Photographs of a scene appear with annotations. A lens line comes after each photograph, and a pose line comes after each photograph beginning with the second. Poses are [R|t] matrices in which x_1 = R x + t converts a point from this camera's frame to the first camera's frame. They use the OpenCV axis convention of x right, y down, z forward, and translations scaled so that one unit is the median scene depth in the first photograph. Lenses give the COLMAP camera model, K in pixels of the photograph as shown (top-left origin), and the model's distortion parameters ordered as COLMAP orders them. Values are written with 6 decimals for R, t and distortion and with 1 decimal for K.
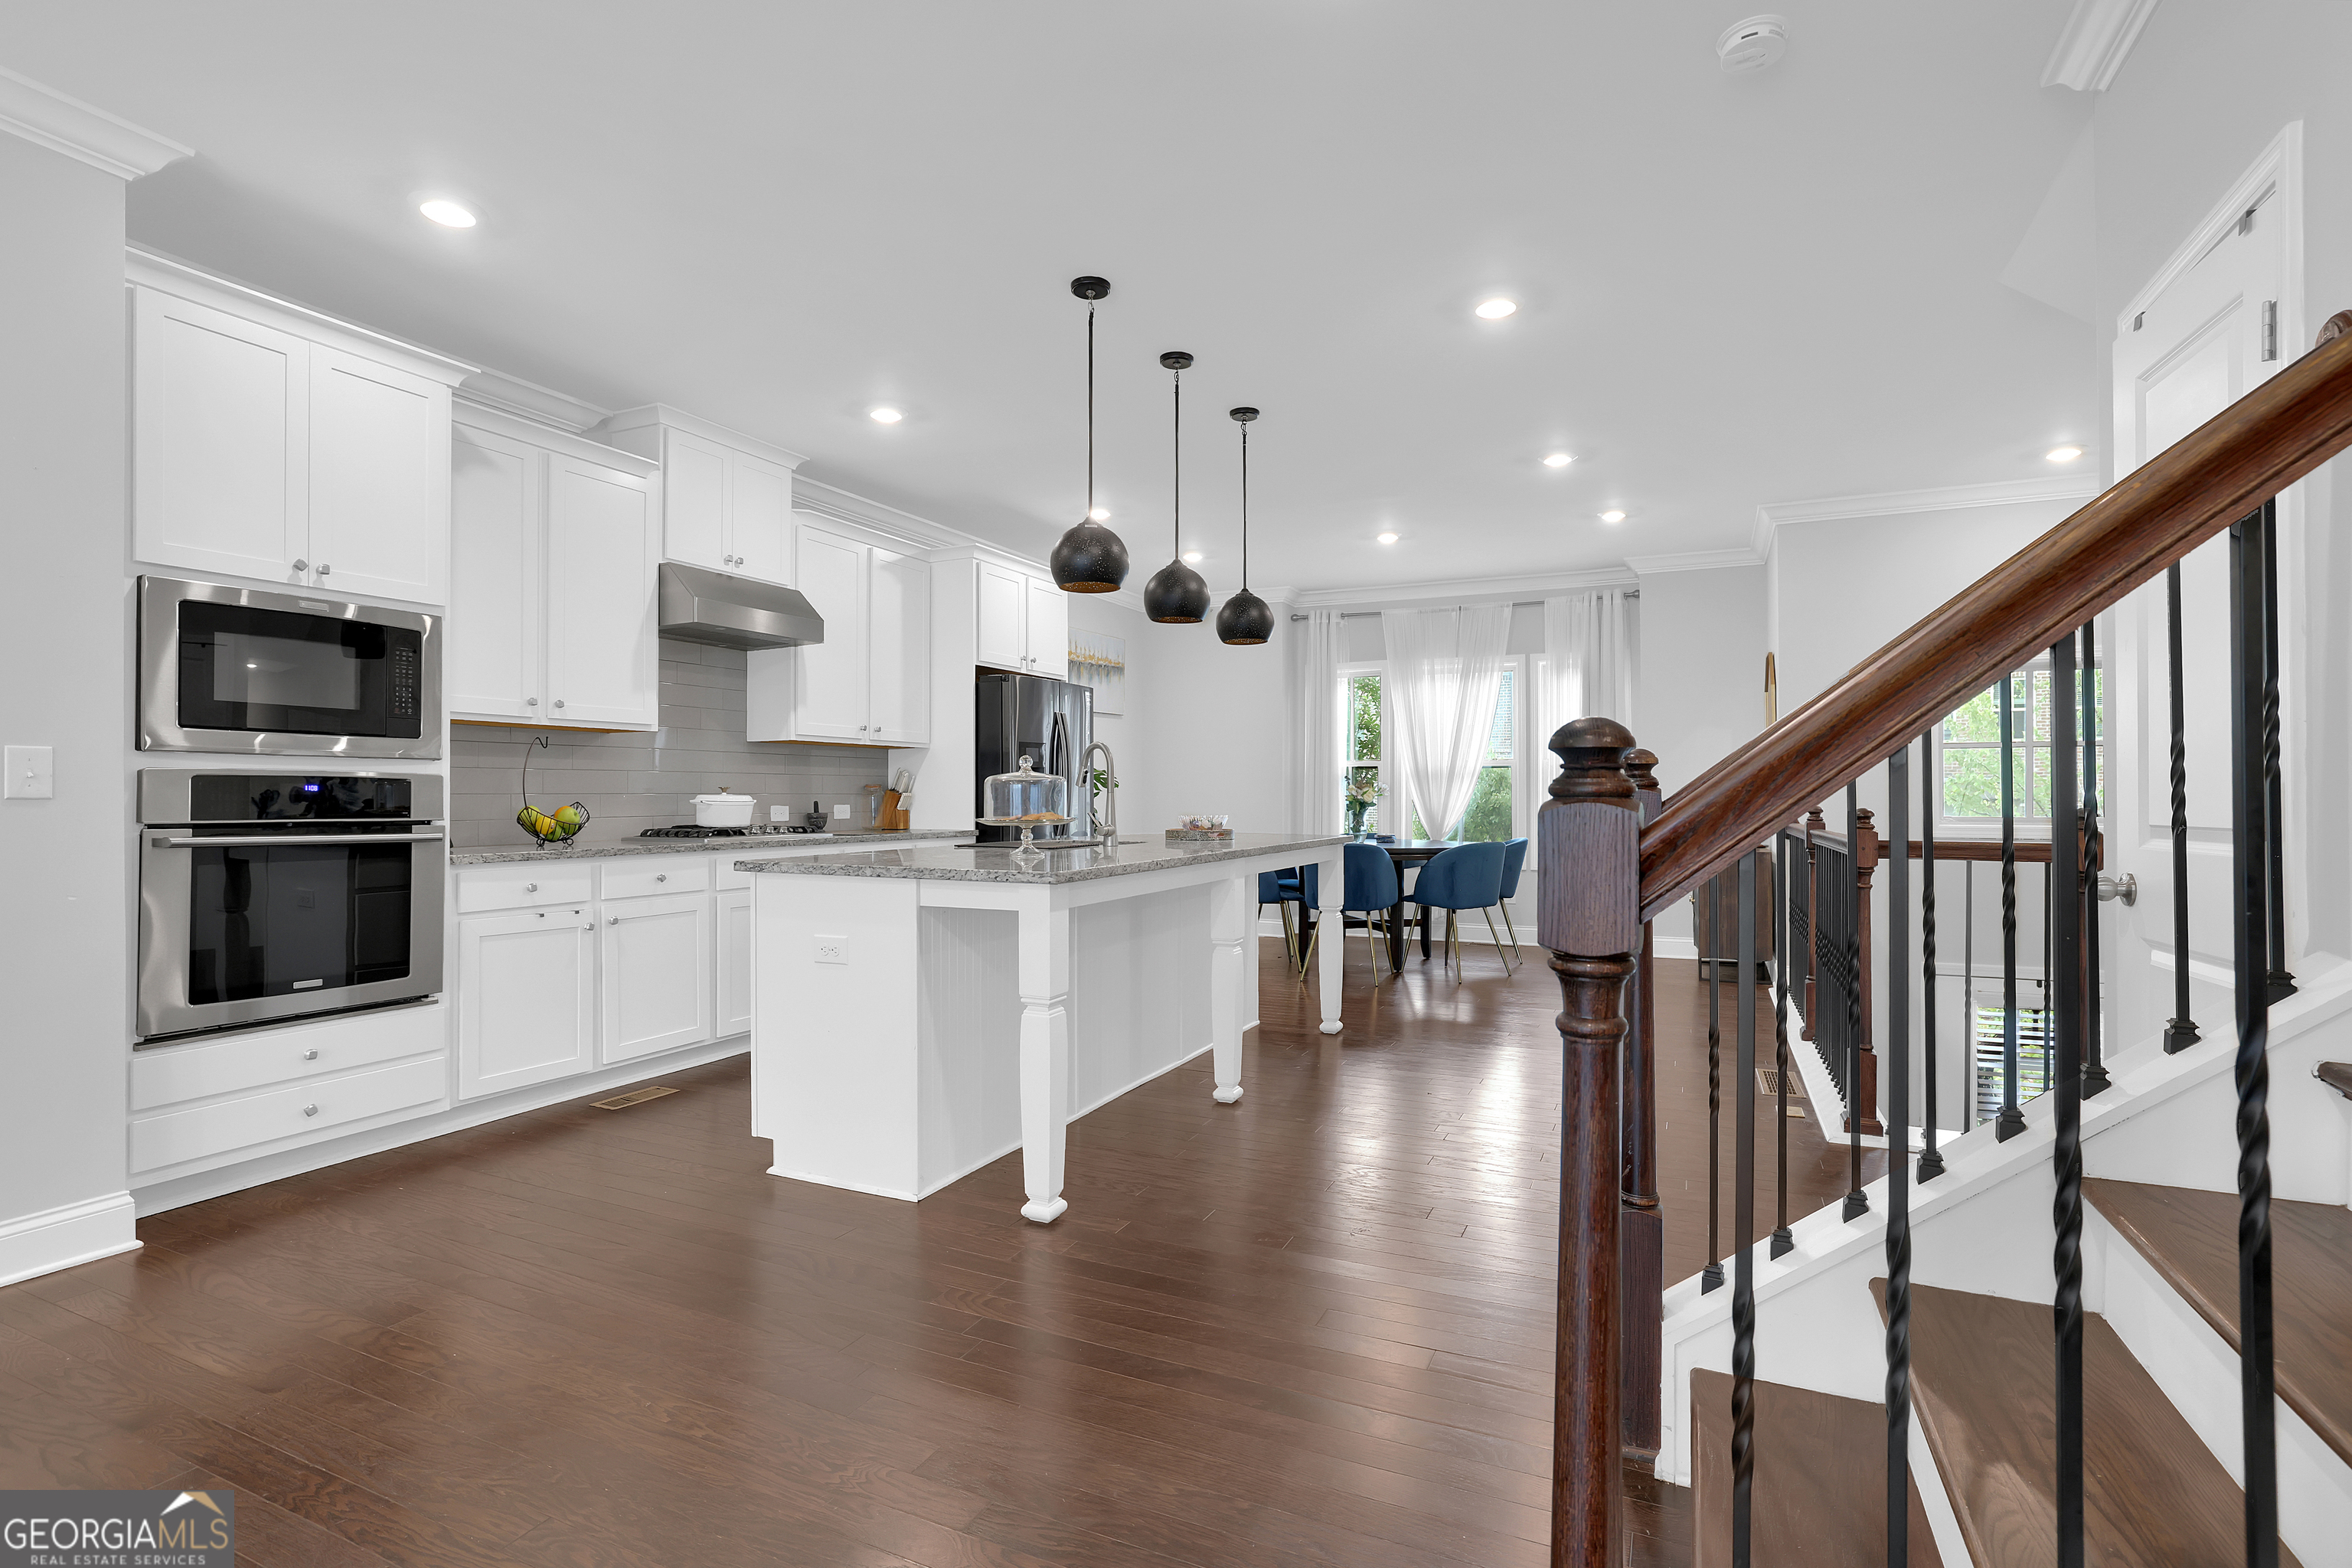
lens RADIAL K [[1105.1, 0, 1177.6], [0, 1105.1, 788.8], [0, 0, 1]] dist [-0.036280, 0.006469]
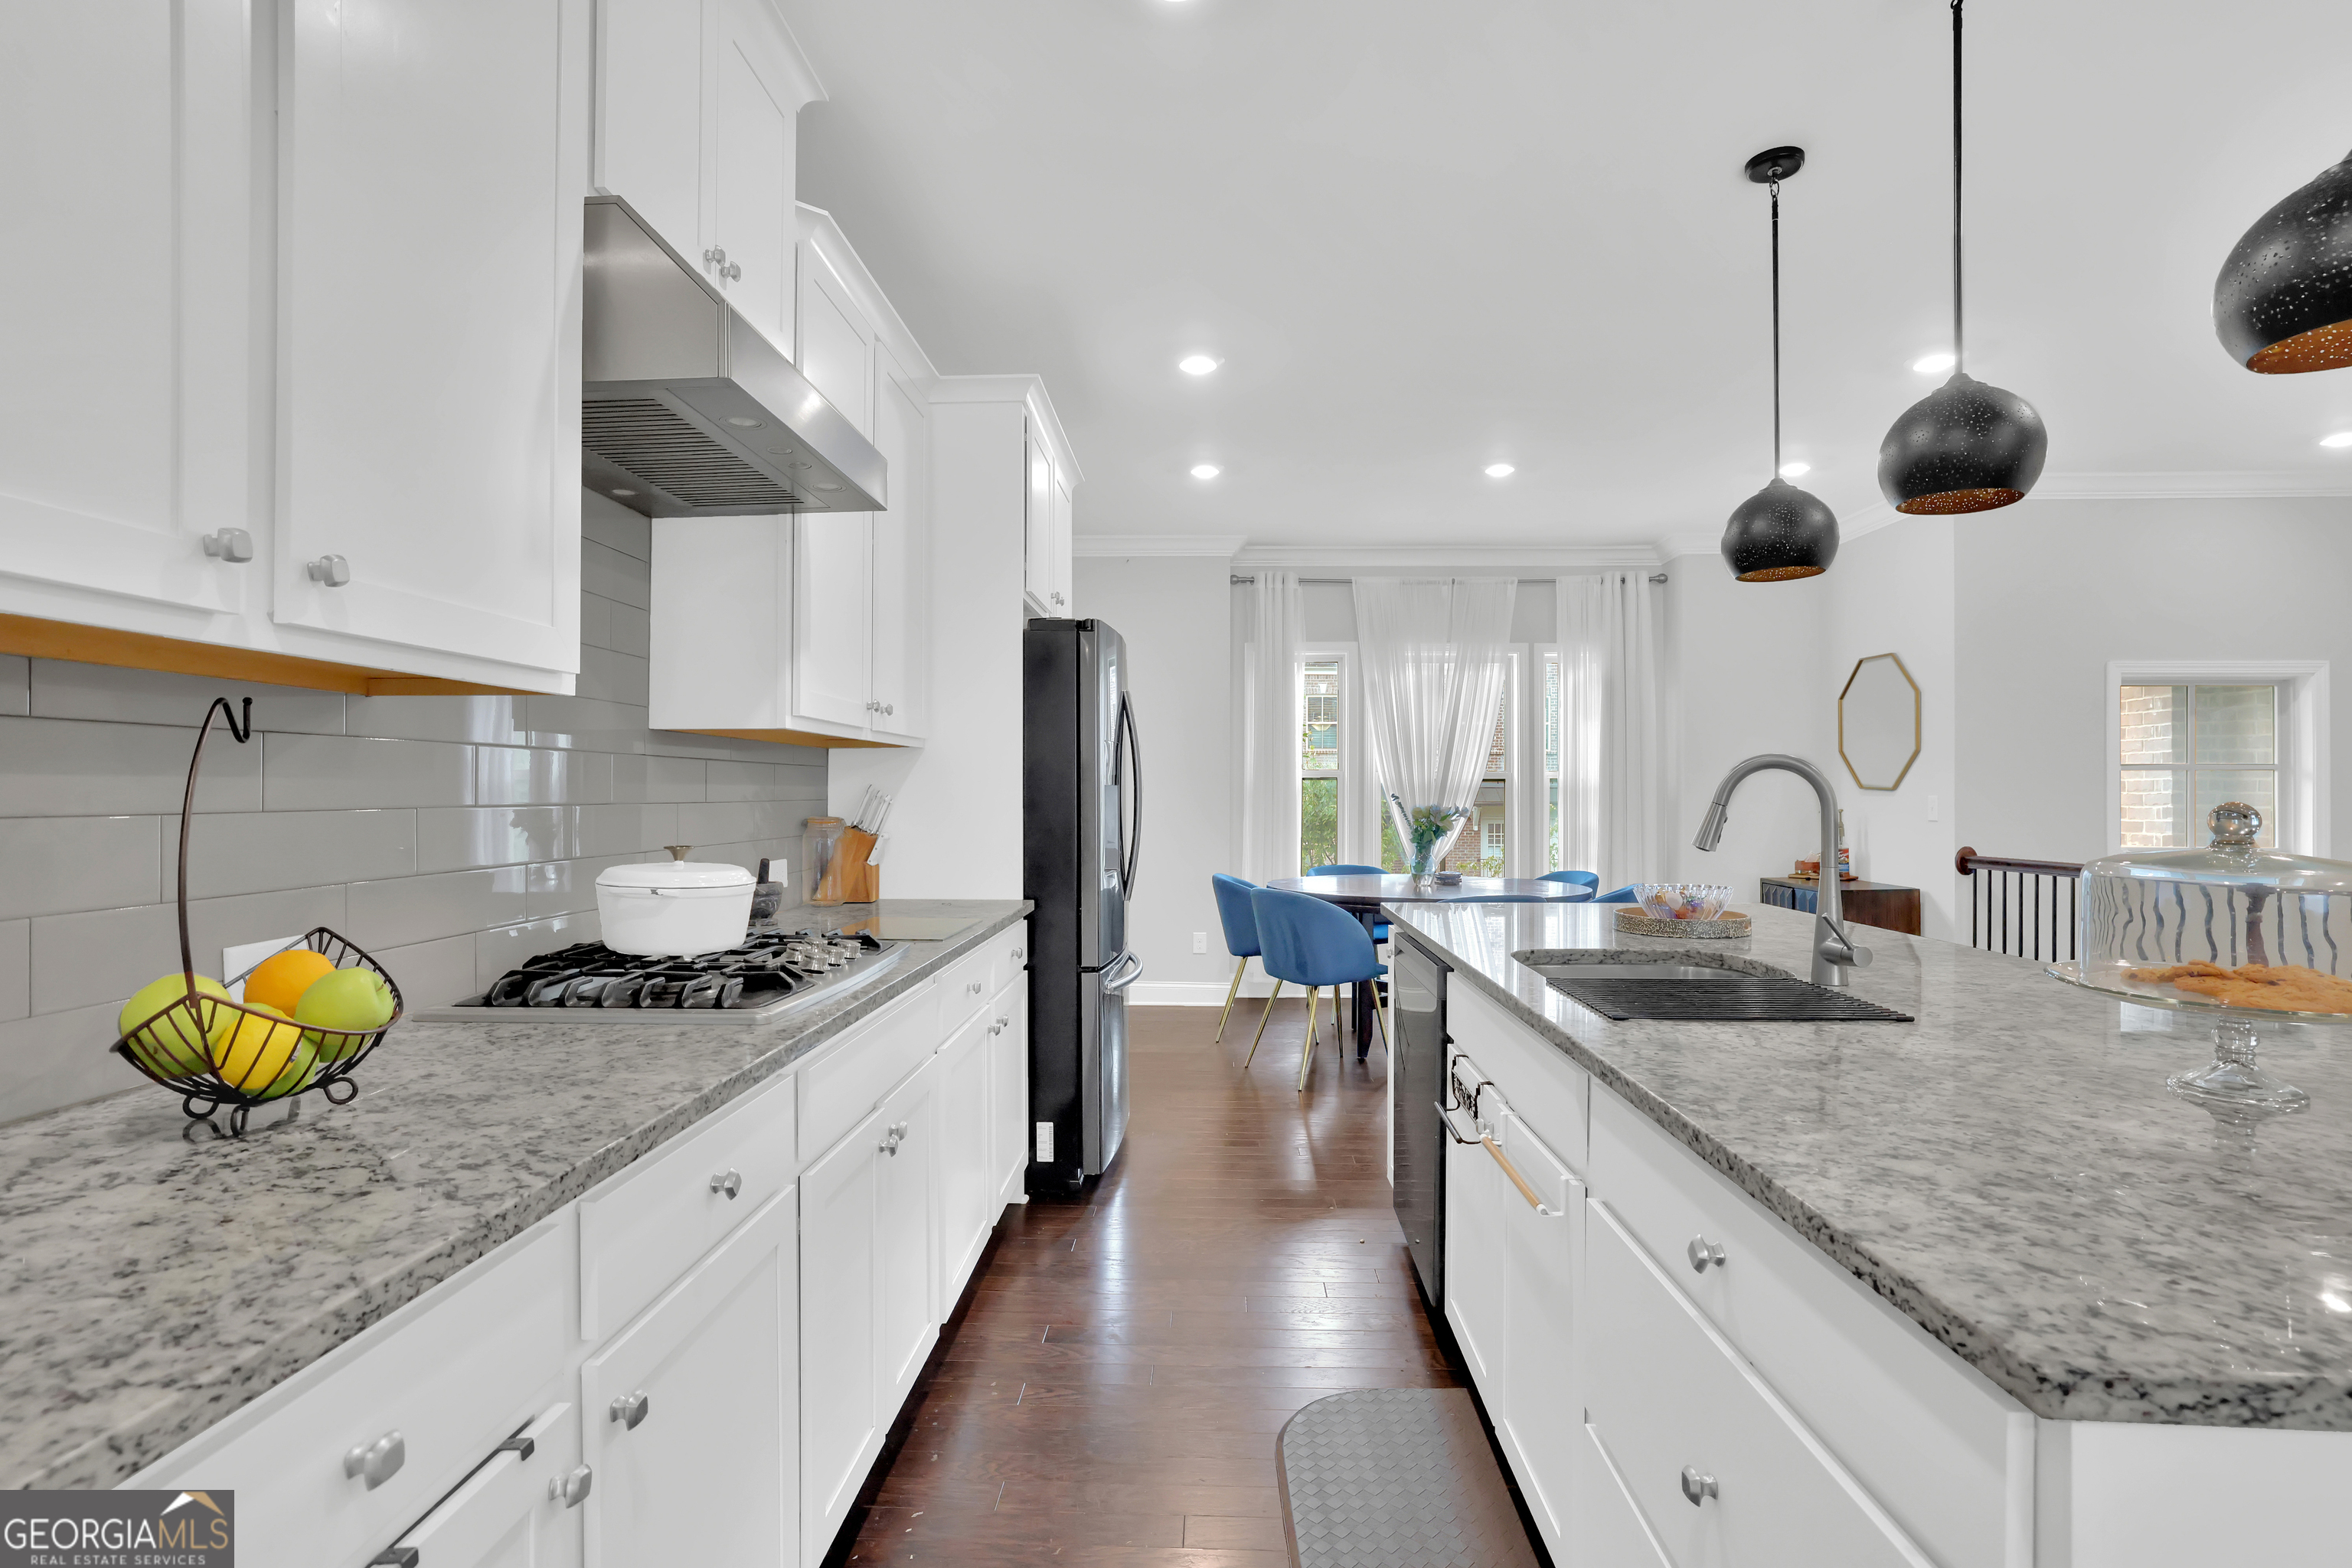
lens RADIAL K [[1105.1, 0, 1178.5], [0, 1105.1, 792.0], [0, 0, 1]] dist [-0.036280, 0.006469]
pose [[0.920697, 0.002062, 0.390272, -0.437653], [-0.003972, 0.999984, 0.004087, -0.025450], [-0.390258, -0.005313, 0.920690, 0.627733]]
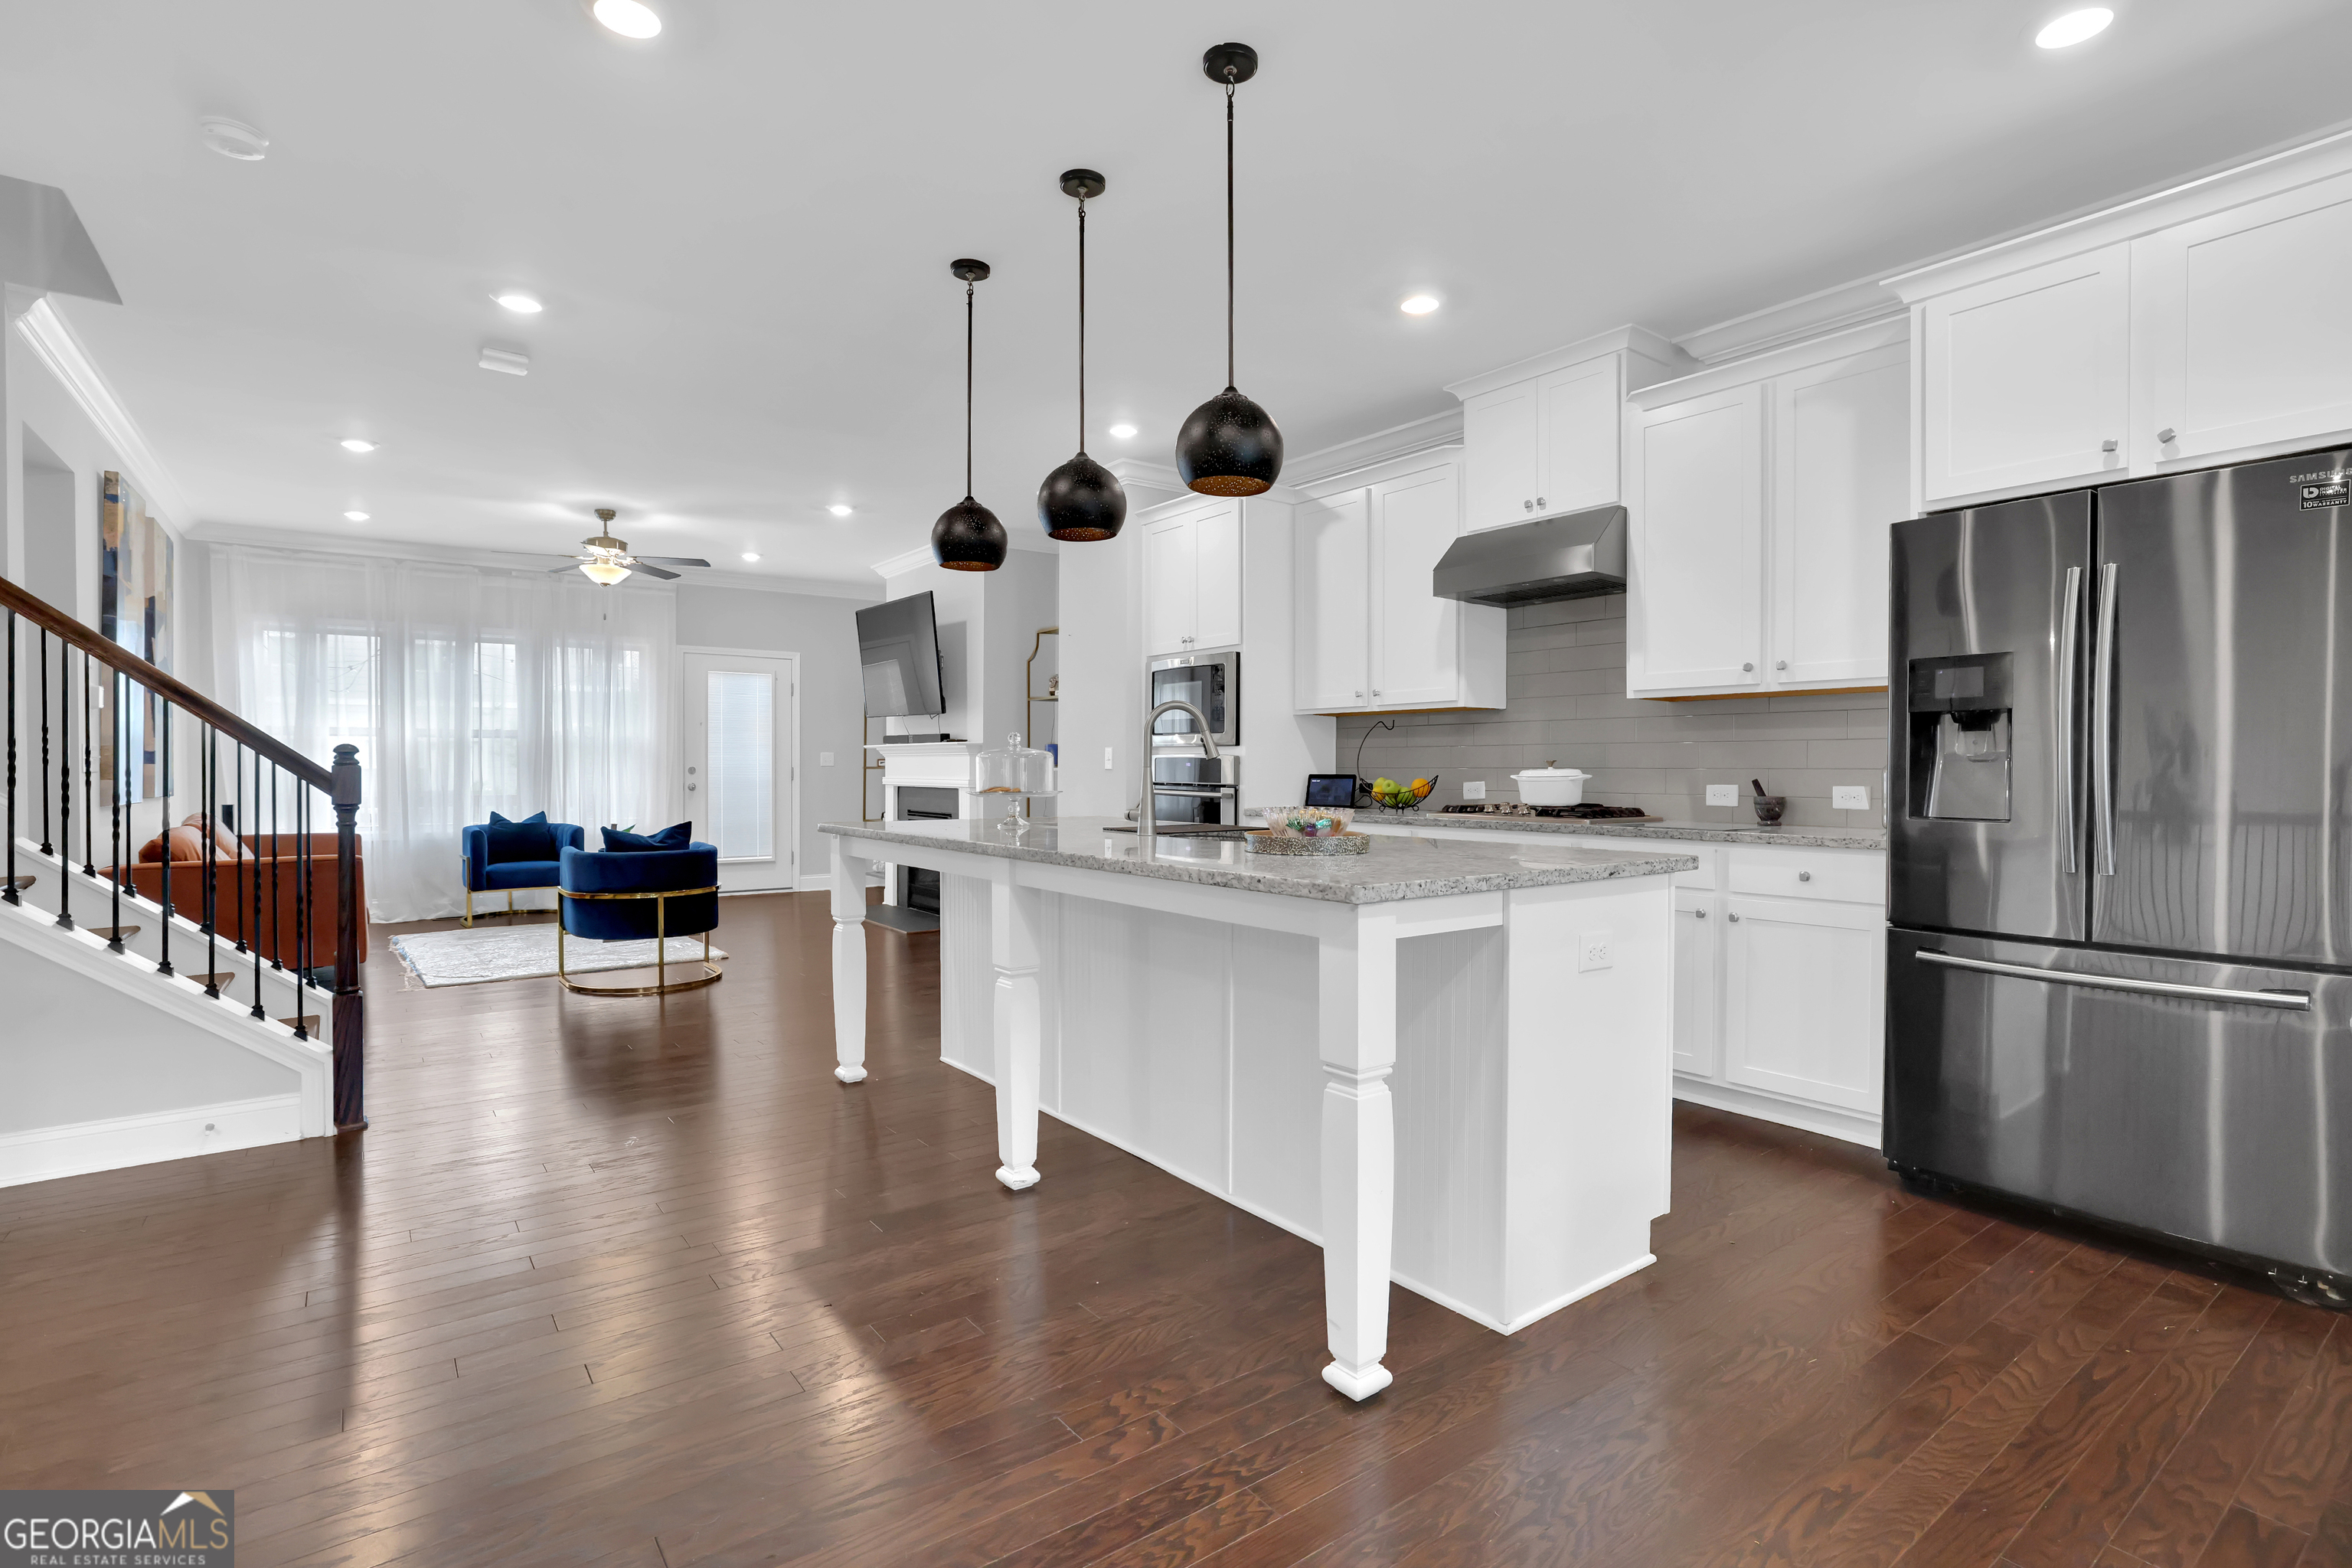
lens RADIAL K [[1140.0, 0, 1176.0], [0, 1140.0, 781.7], [0, 0, 1]] dist [-0.023933, 0.007421]
pose [[-0.485438, 0.011222, -0.874199, 0.577129], [0.001018, 0.999924, 0.012270, 0.003944], [0.874271, 0.005066, -0.485412, 1.286435]]
